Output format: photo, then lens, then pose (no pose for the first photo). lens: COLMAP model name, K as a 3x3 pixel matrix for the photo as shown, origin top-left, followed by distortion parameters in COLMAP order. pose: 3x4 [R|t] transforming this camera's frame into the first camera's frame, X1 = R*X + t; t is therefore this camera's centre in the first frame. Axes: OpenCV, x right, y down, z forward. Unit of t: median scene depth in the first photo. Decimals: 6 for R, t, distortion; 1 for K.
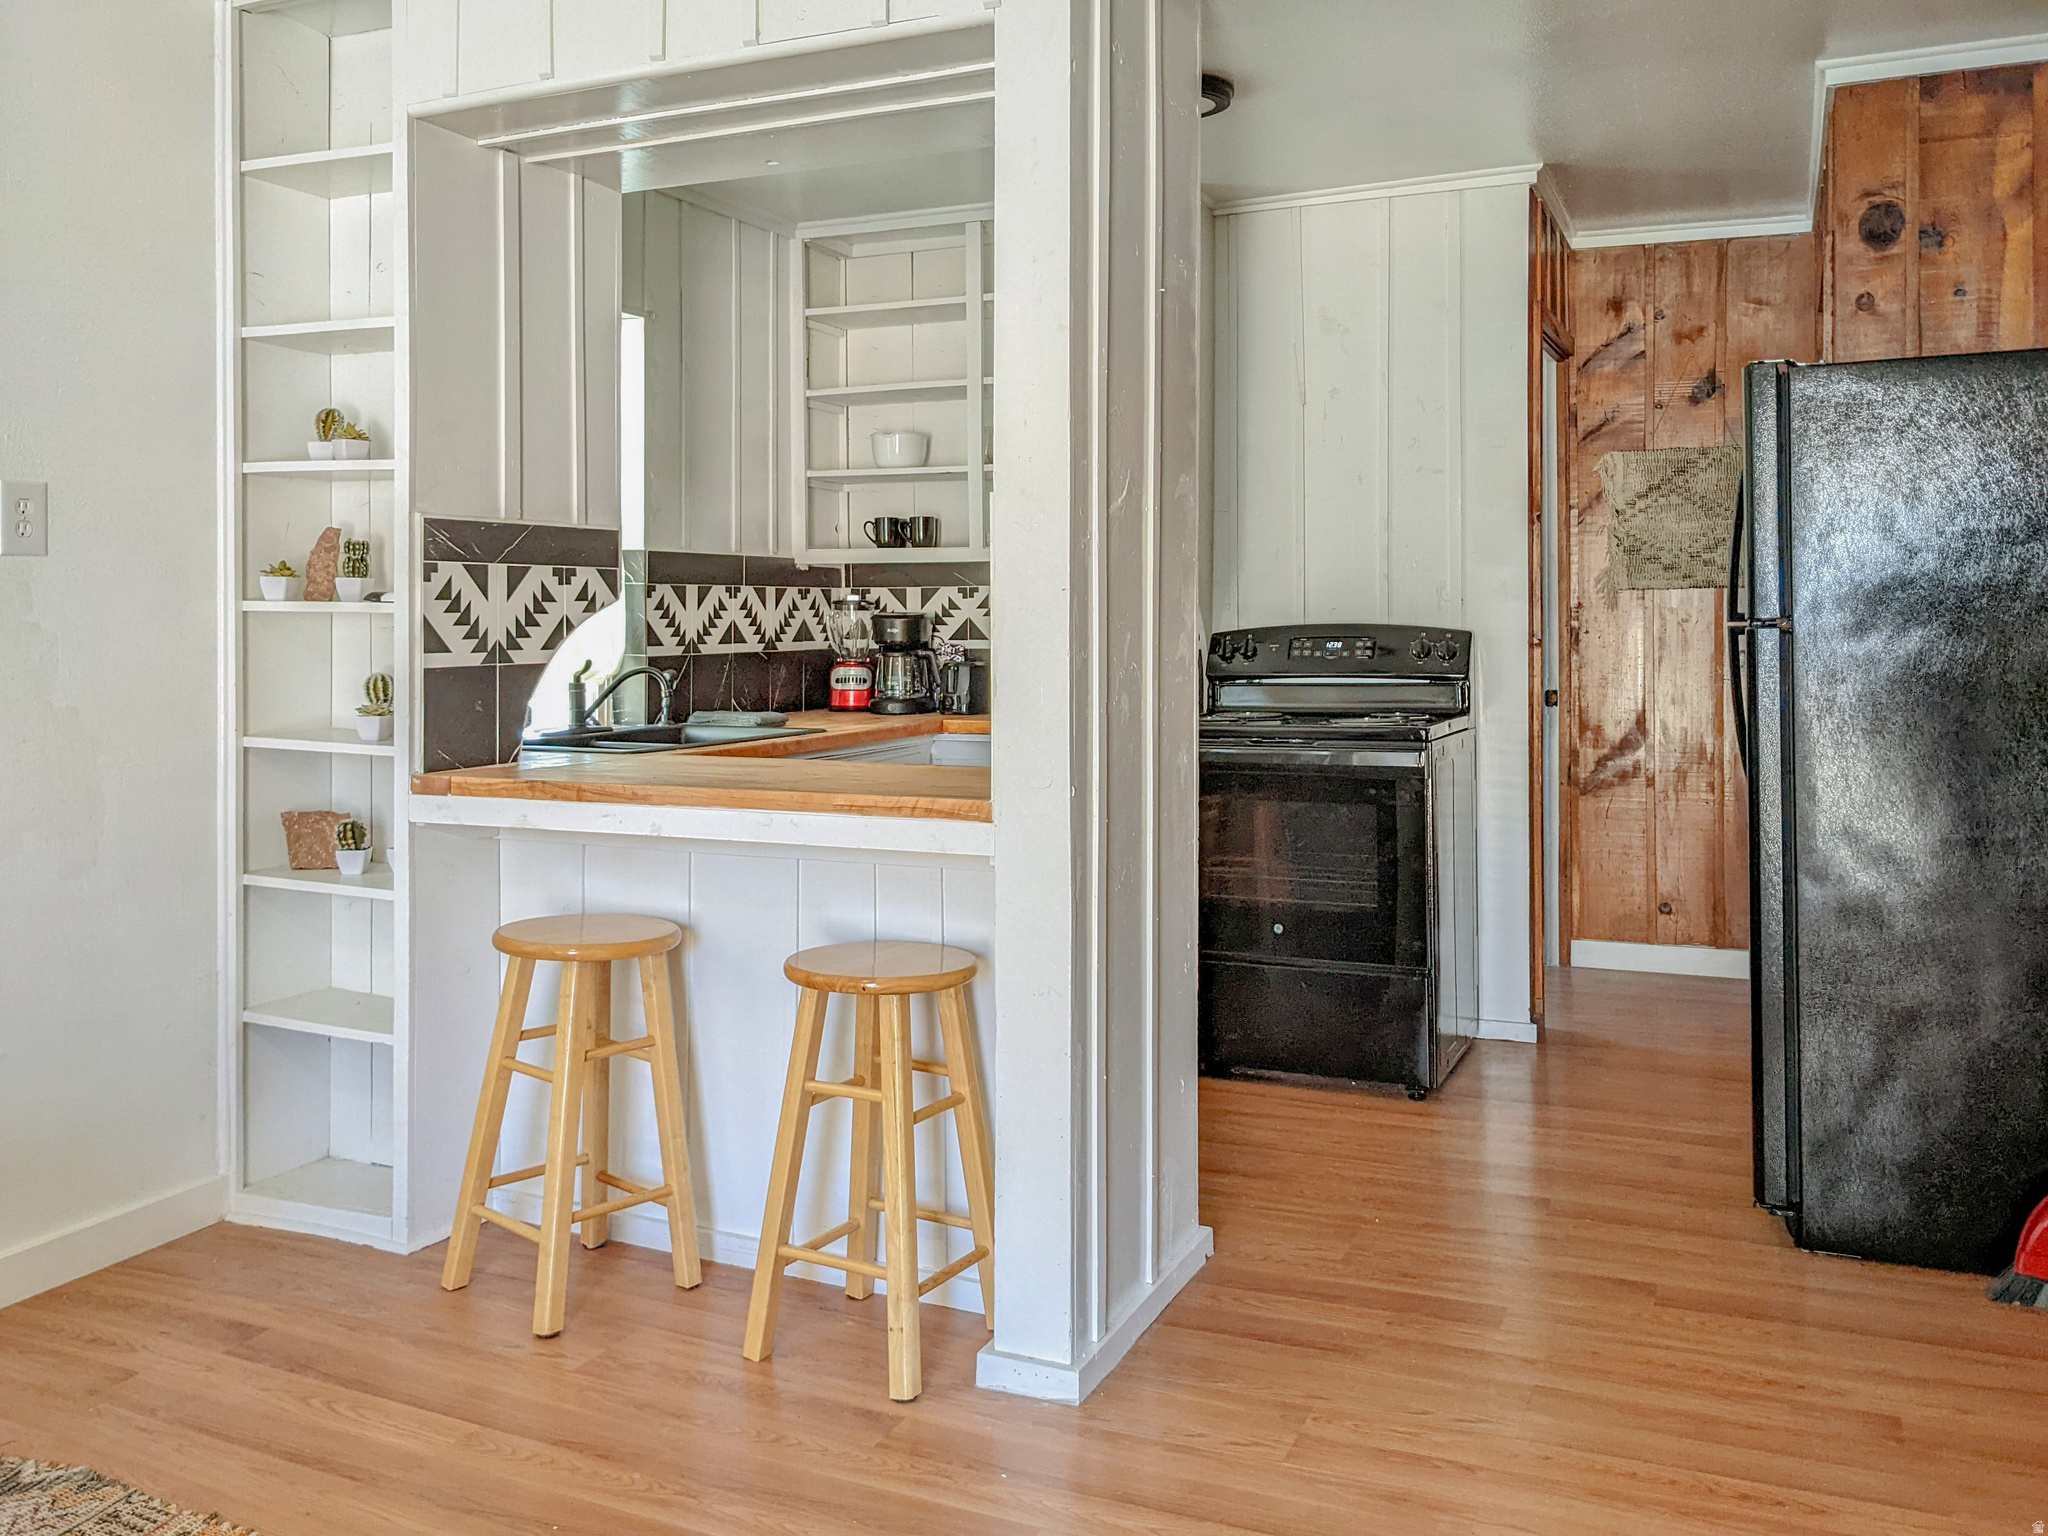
lens RADIAL K [[1642.9, 0, 1095.7], [0, 1642.9, 628.8], [0, 0, 1]] dist [0.054699, -0.097127]
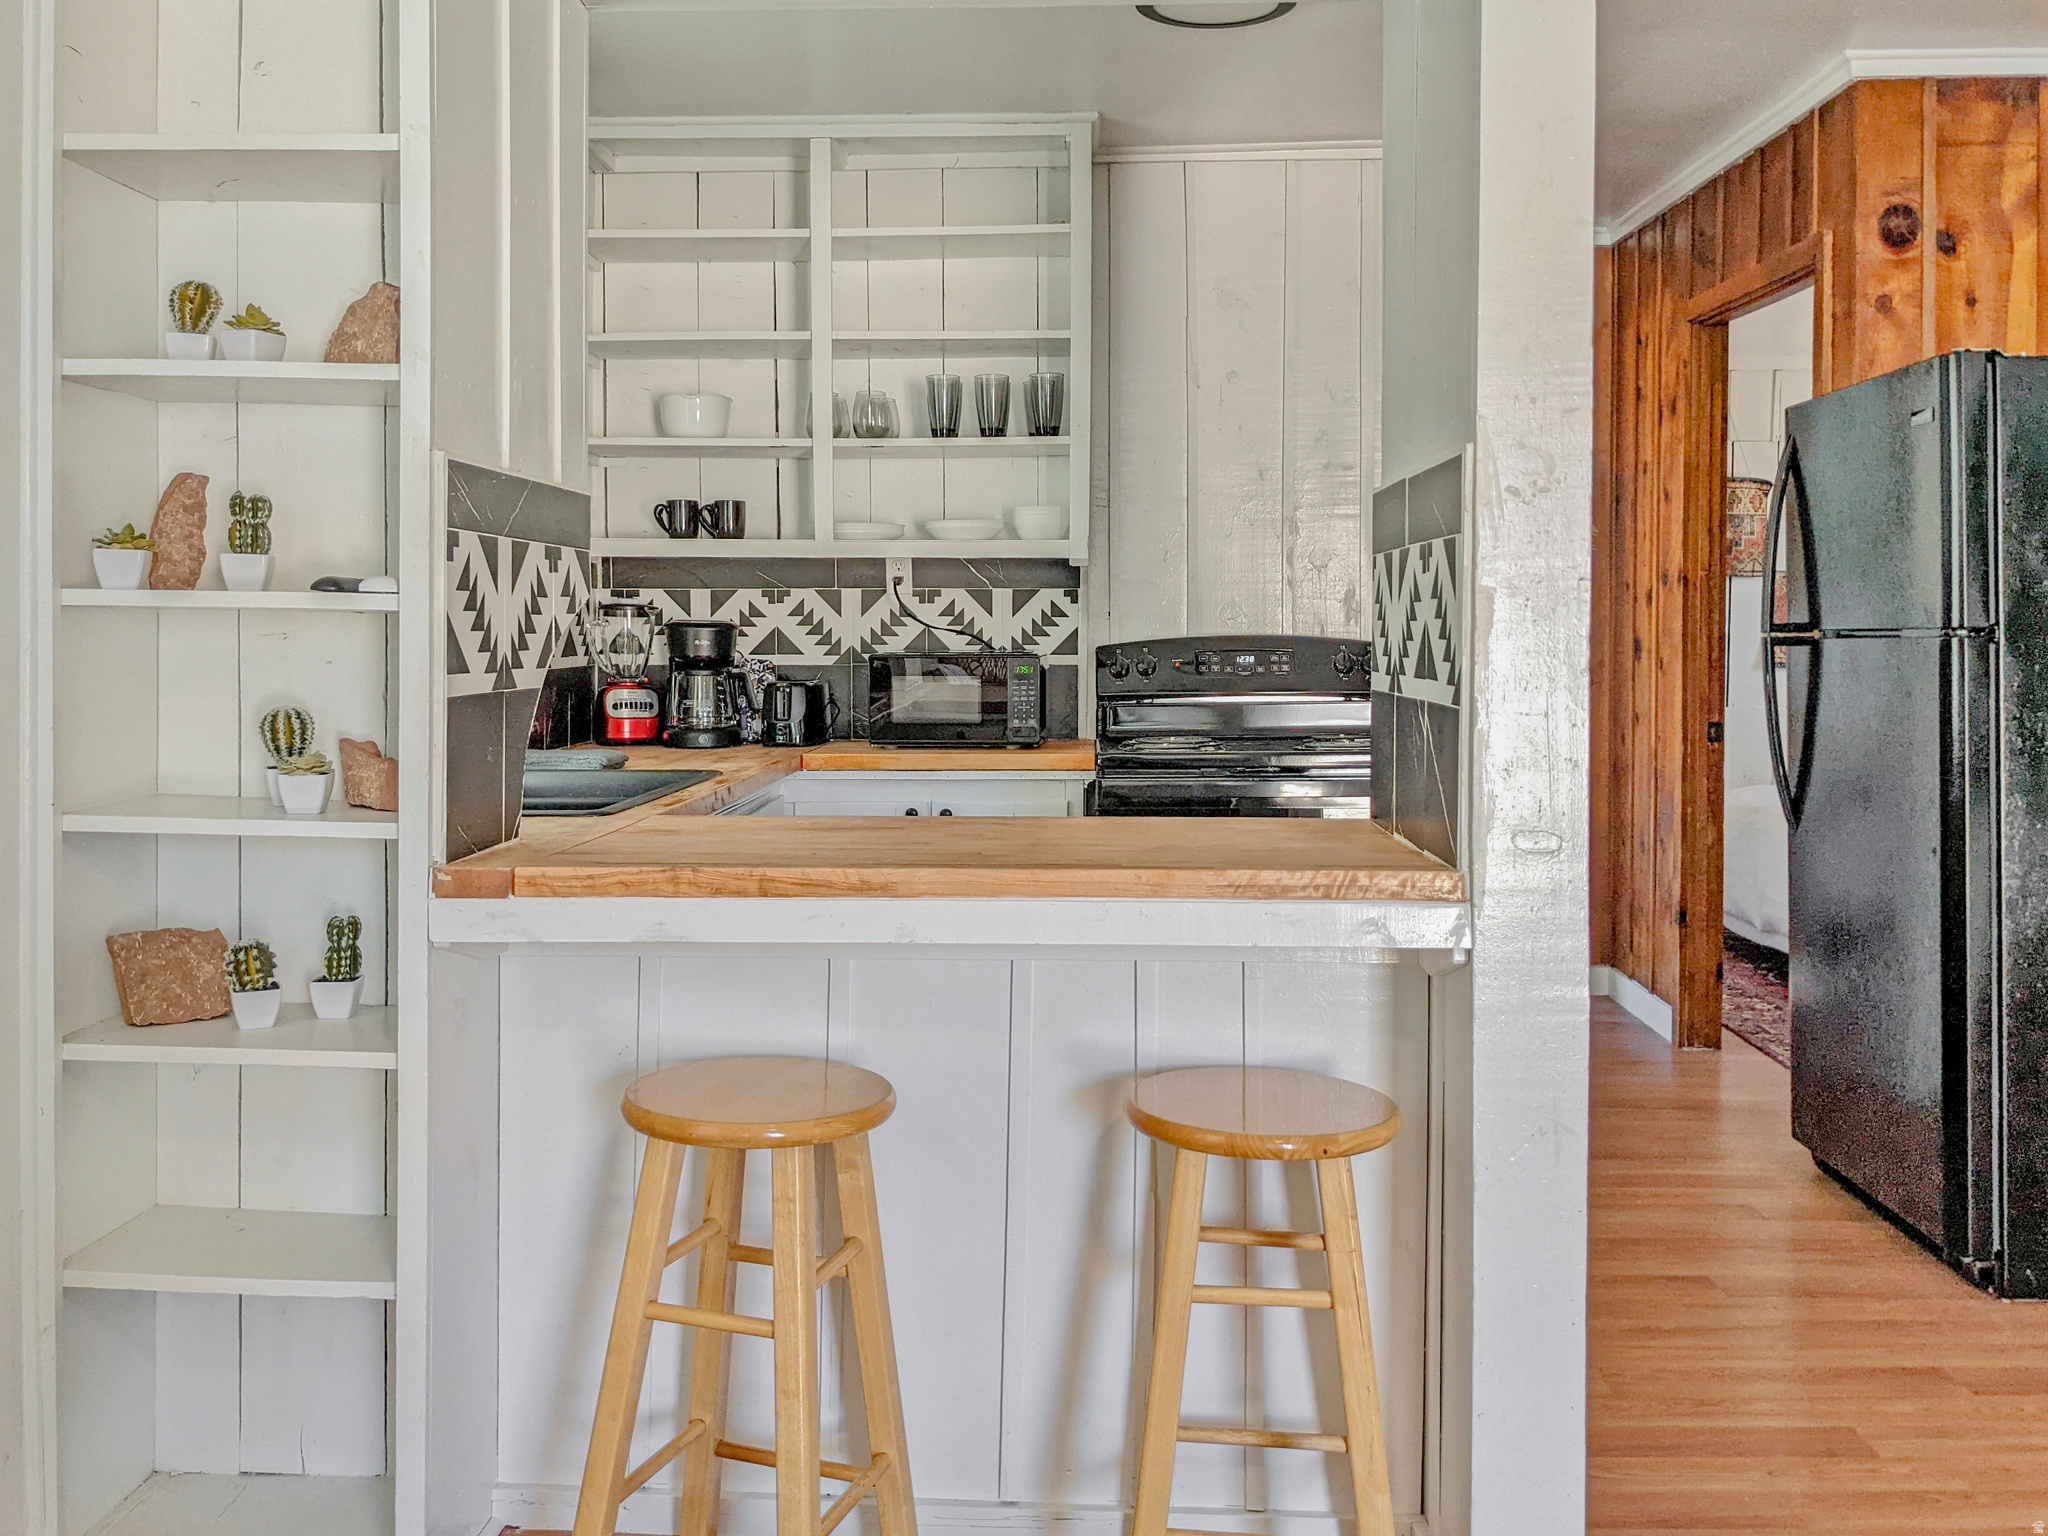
lens RADIAL K [[1637.8, 0, 1066.3], [0, 1637.8, 660.2], [0, 0, 1]] dist [0.070714, -0.095910]
pose [[0.932452, -0.002398, 0.361285, -0.261599], [-0.001063, 0.999955, 0.009379, 0.002055], [-0.361292, -0.009129, 0.932408, 0.205470]]
